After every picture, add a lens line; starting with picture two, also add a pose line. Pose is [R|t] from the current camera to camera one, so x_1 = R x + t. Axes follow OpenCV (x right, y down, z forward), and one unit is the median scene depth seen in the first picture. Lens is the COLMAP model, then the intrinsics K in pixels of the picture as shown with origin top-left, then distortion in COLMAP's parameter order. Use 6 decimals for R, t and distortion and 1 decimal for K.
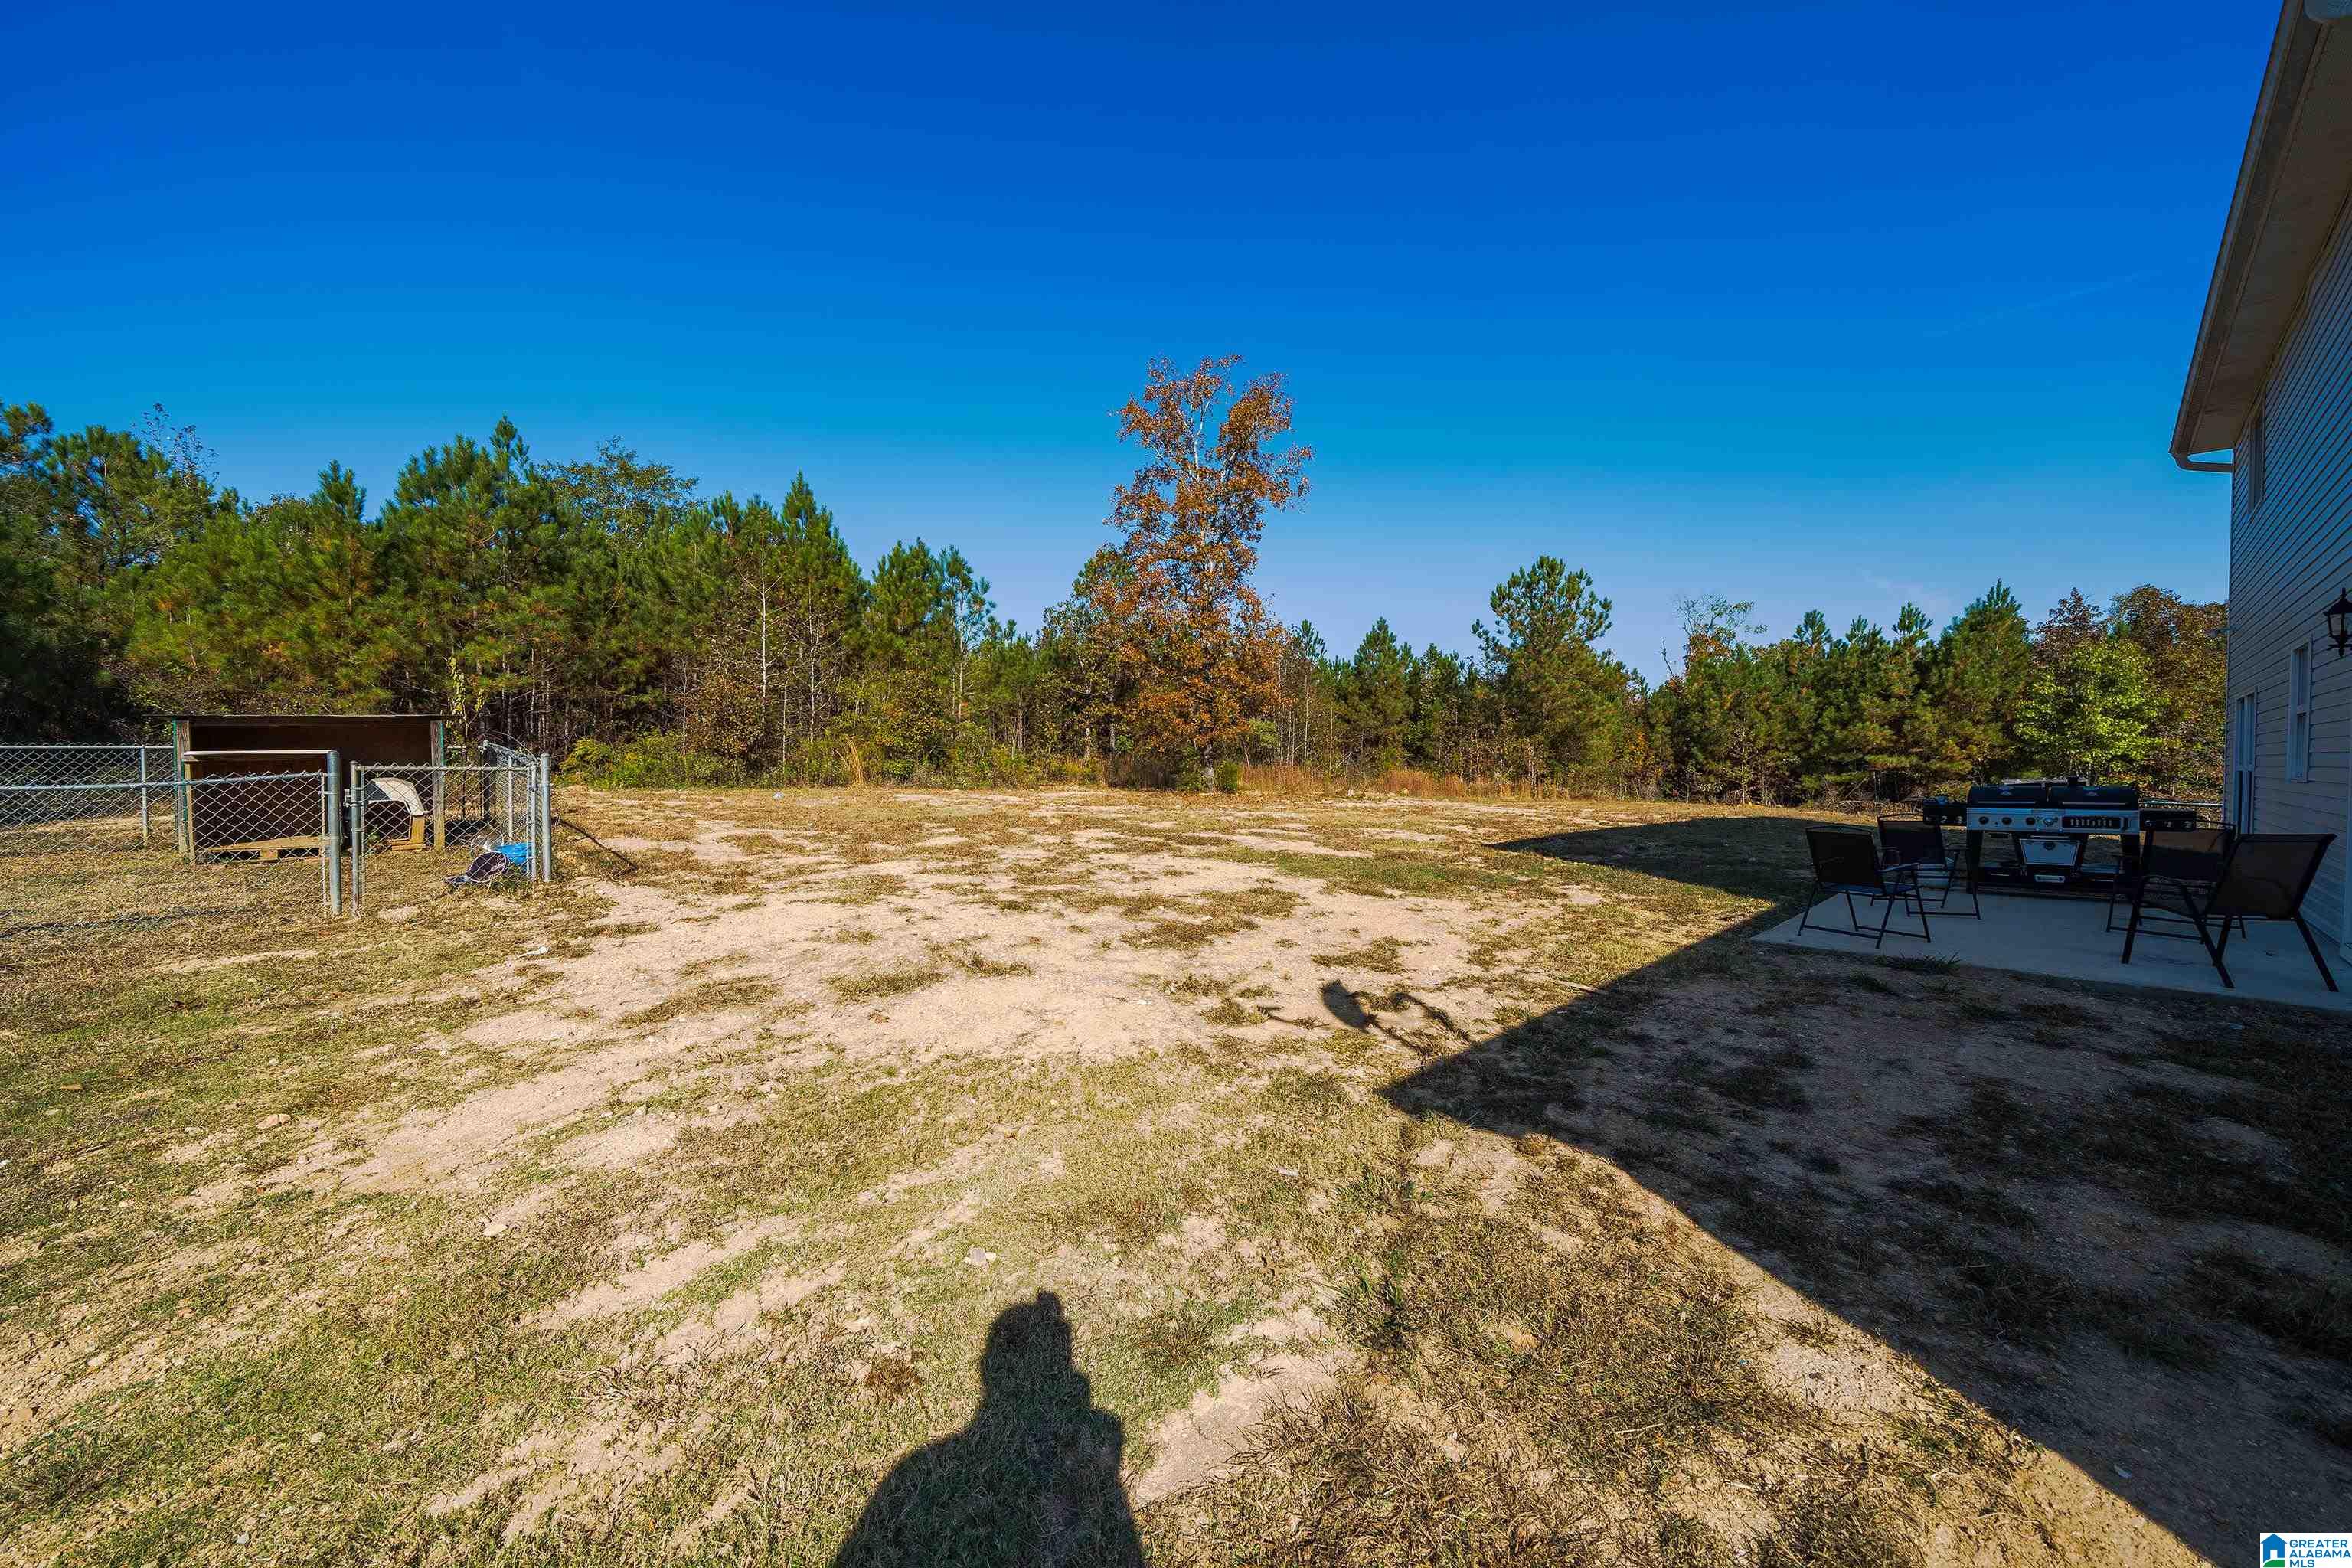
lens RADIAL K [[880.4, 0, 1177.4], [0, 880.4, 779.2], [0, 0, 1]] dist [-0.000294, -0.000028]
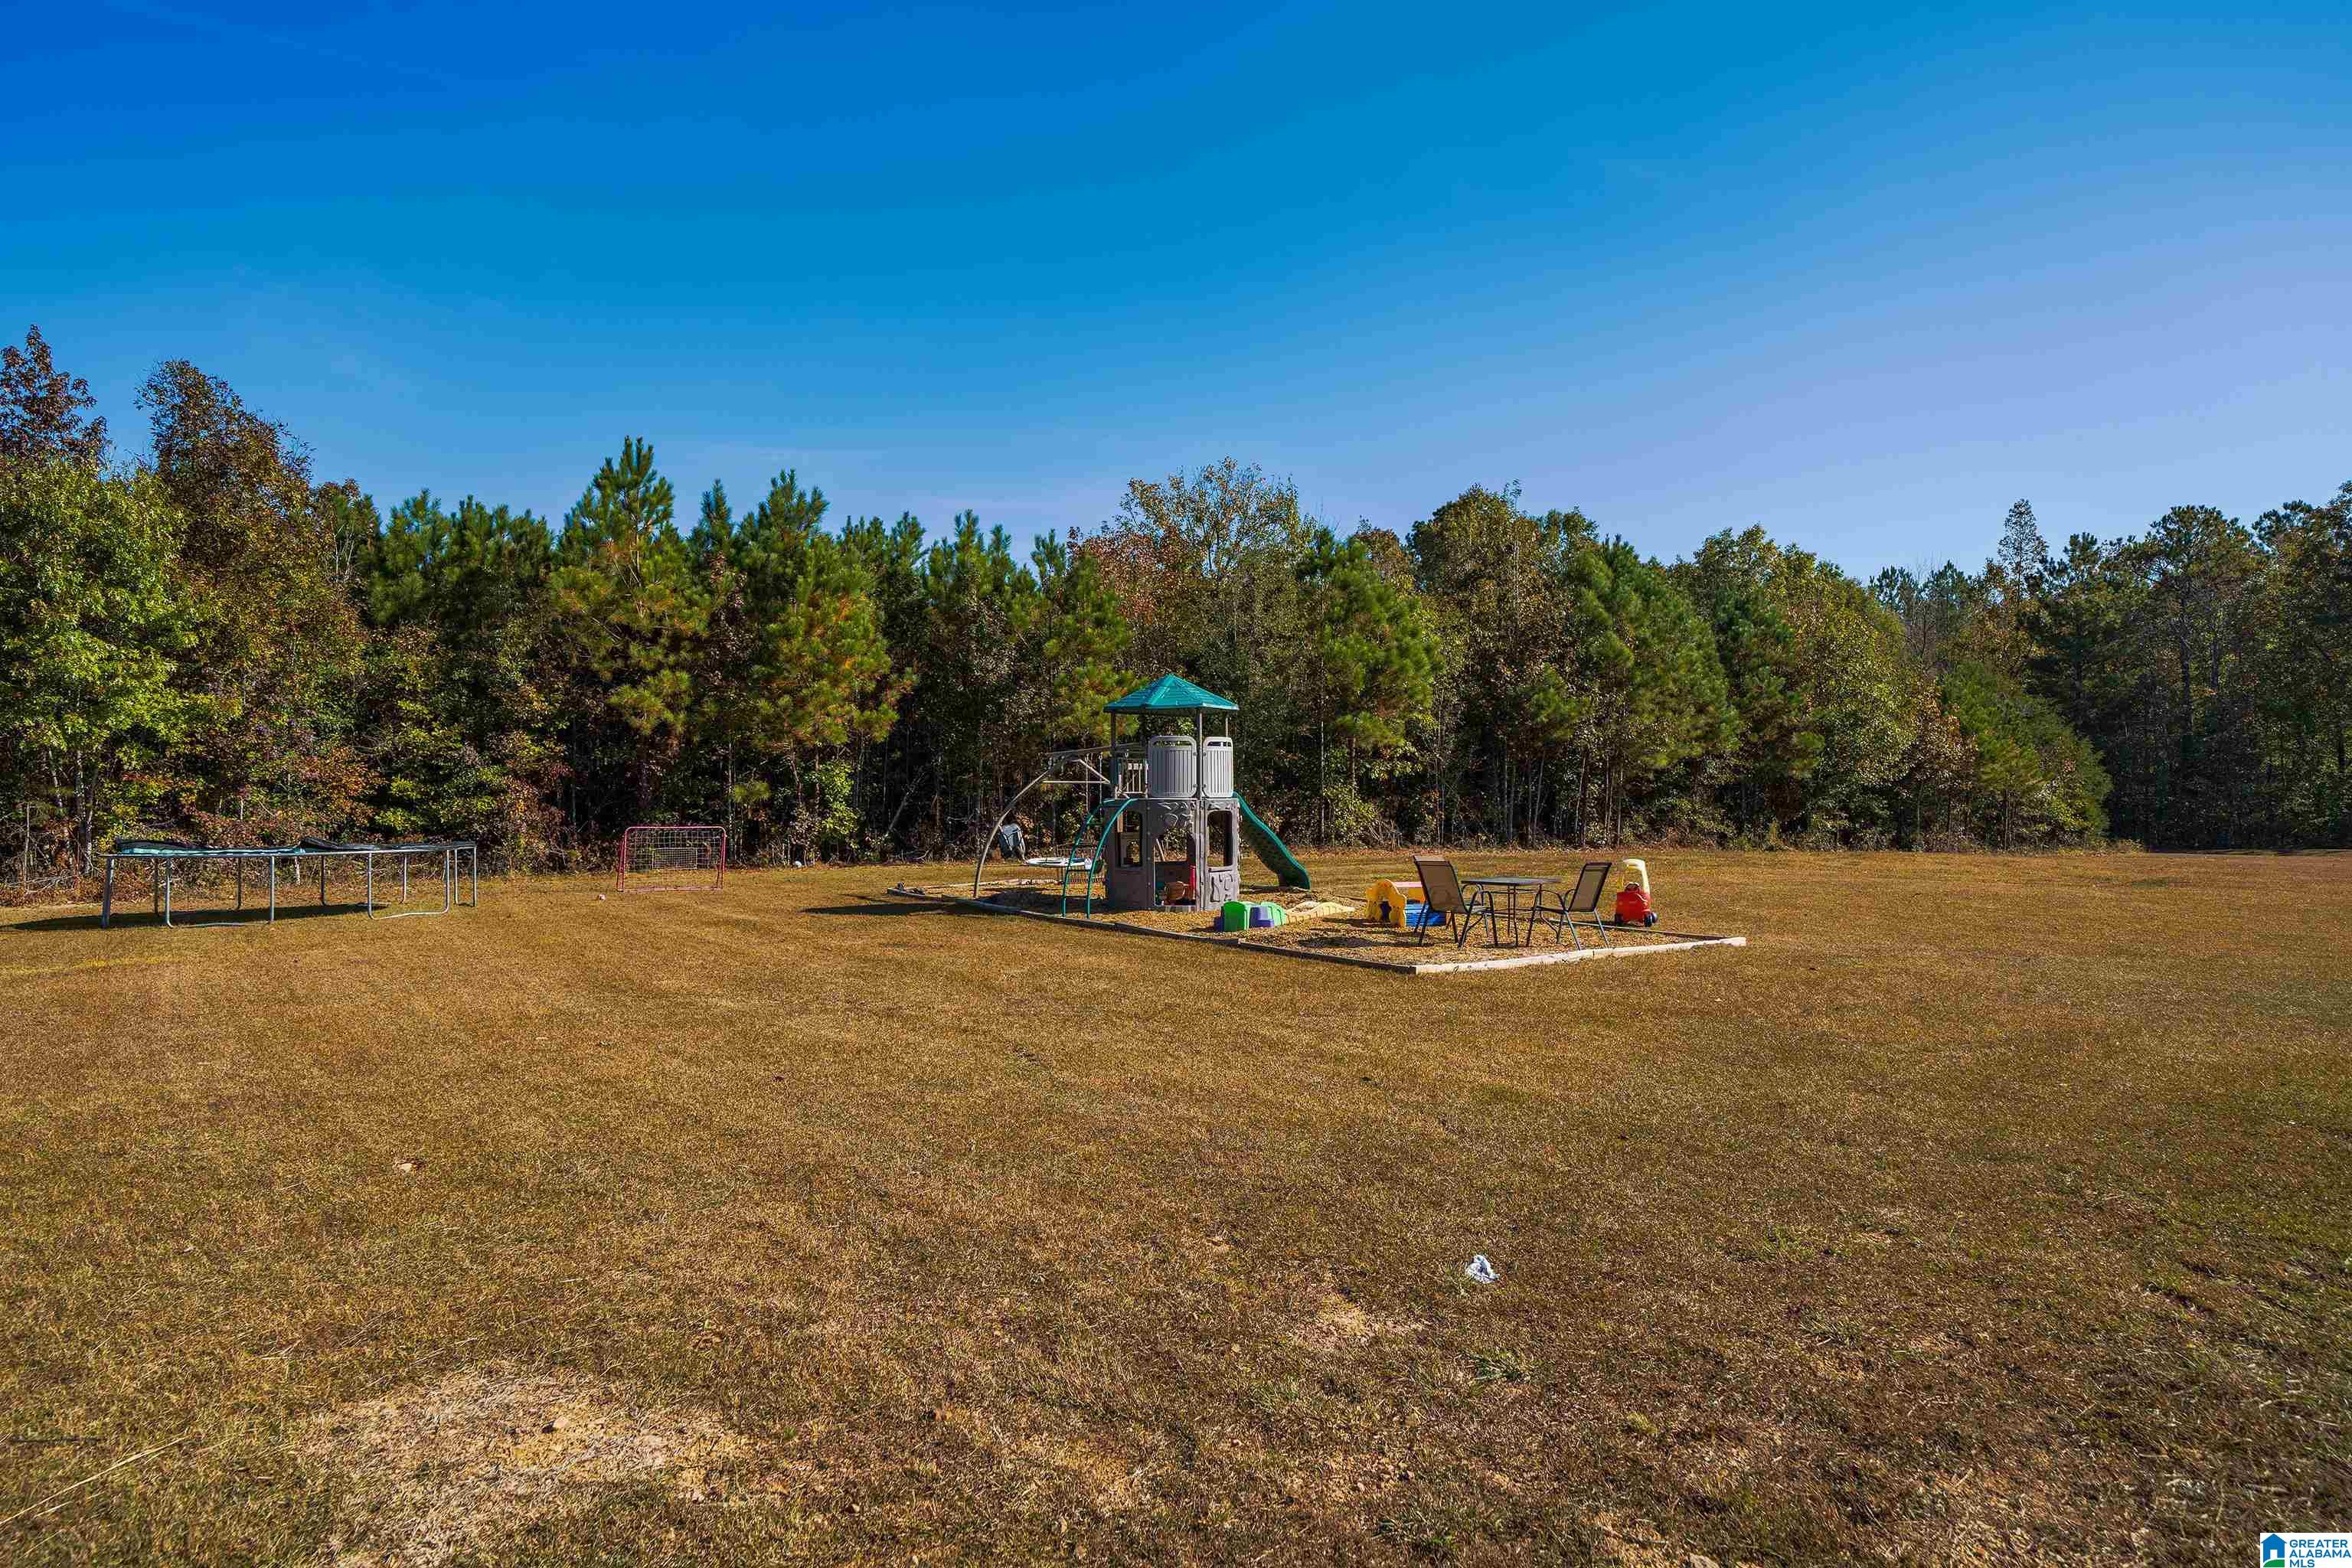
lens RADIAL K [[1361.1, 0, 1176.2], [0, 1361.1, 775.4], [0, 0, 1]] dist [0.001960, 0.000312]
pose [[0.173144, -0.012614, 0.984816, 0.506303], [0.015553, 0.999828, 0.010072, -0.004554], [-0.984774, 0.013573, 0.173311, 0.384627]]
